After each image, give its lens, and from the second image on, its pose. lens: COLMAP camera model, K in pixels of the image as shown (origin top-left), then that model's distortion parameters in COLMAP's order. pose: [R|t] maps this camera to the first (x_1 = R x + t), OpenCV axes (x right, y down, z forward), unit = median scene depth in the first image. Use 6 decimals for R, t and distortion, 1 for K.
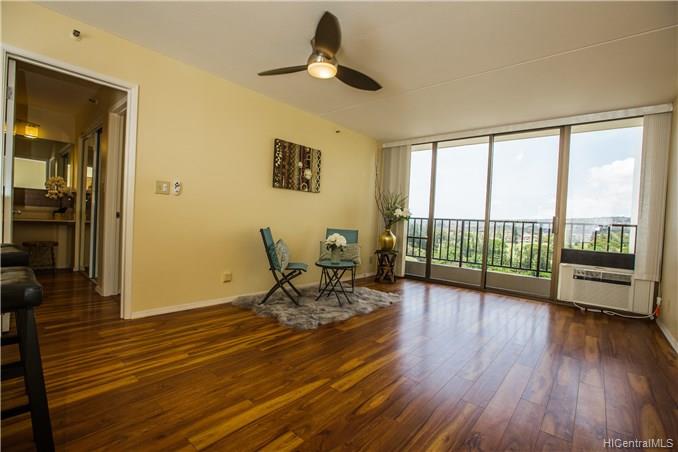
lens RADIAL K [[307.7, 0, 339.0], [0, 307.7, 226.0], [0, 0, 1]] dist [-0.060190, 0.023112]
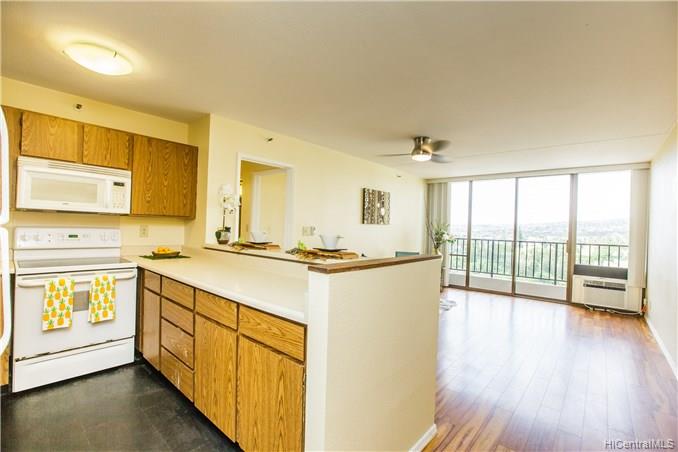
lens RADIAL K [[307.7, 0, 339.0], [0, 307.7, 226.0], [0, 0, 1]] dist [-0.060190, 0.023112]
pose [[0.999770, -0.017942, -0.011761, -0.295993], [0.017675, 0.999593, -0.022373, -0.084242], [0.012157, 0.022160, 0.999681, -0.361656]]
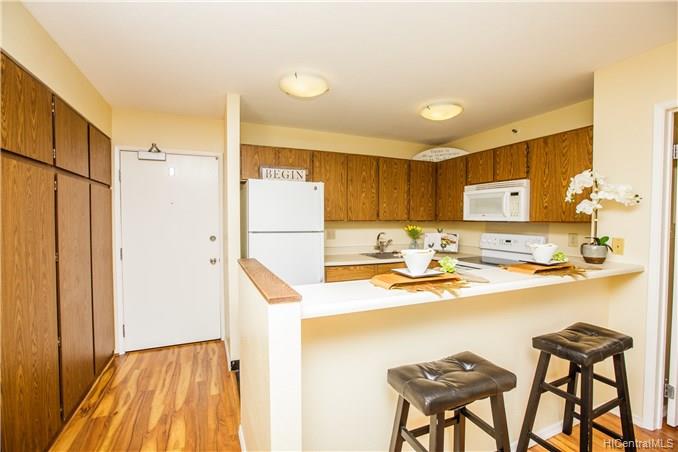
lens RADIAL K [[307.7, 0, 339.0], [0, 307.7, 226.0], [0, 0, 1]] dist [-0.060190, 0.023112]
pose [[-0.434384, -0.025985, -0.900353, 0.048973], [-0.038886, 0.999193, -0.010077, -0.102436], [0.899888, 0.030633, -0.435044, 0.266680]]
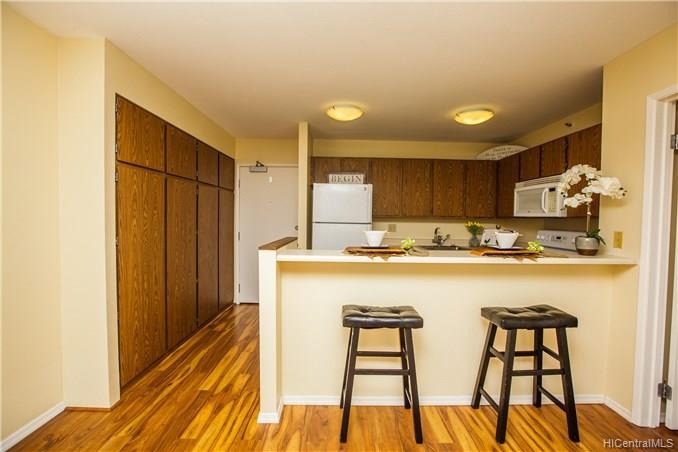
lens RADIAL K [[307.7, 0, 339.0], [0, 307.7, 226.0], [0, 0, 1]] dist [-0.060190, 0.023112]
pose [[-0.753552, -0.040022, -0.656169, 0.076226], [-0.060883, 0.998104, 0.009041, -0.090047], [0.654563, 0.046762, -0.754560, 0.552111]]
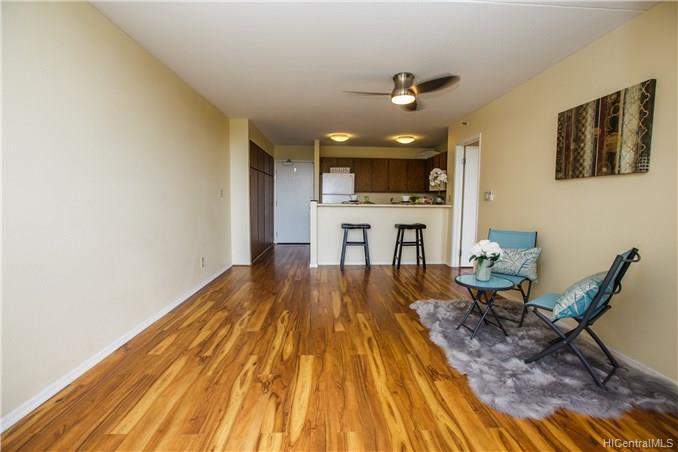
lens RADIAL K [[307.7, 0, 339.0], [0, 307.7, 226.0], [0, 0, 1]] dist [-0.060190, 0.023112]
pose [[-0.727599, 0.004040, -0.685991, 0.648282], [-0.058162, 0.996019, 0.067555, -0.032057], [0.683532, 0.089052, -0.724467, 1.132969]]
